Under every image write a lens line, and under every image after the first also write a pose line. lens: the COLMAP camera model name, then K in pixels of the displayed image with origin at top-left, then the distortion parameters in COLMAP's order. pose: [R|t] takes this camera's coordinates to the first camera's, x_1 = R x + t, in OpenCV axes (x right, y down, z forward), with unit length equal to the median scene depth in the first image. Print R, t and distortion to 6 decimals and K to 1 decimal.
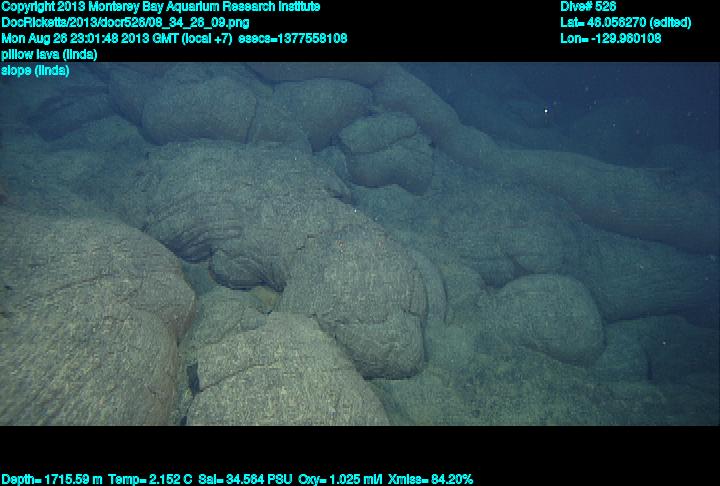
lens RADIAL K [[355.7, 0, 366.8], [0, 355.7, 247.0], [0, 0, 1]] dist [0.006383, 0.001067]
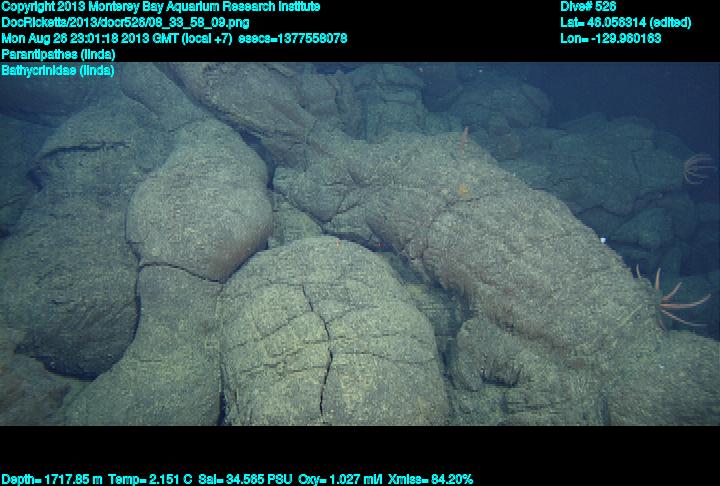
lens RADIAL K [[355.7, 0, 355.4], [0, 355.7, 245.3], [0, 0, 1]] dist [0.006383, 0.001067]
pose [[0.999997, 0.002202, -0.000421, -0.146466], [-0.002204, 0.999988, -0.004266, 0.000298], [0.000411, 0.004267, 0.999991, -0.000746]]
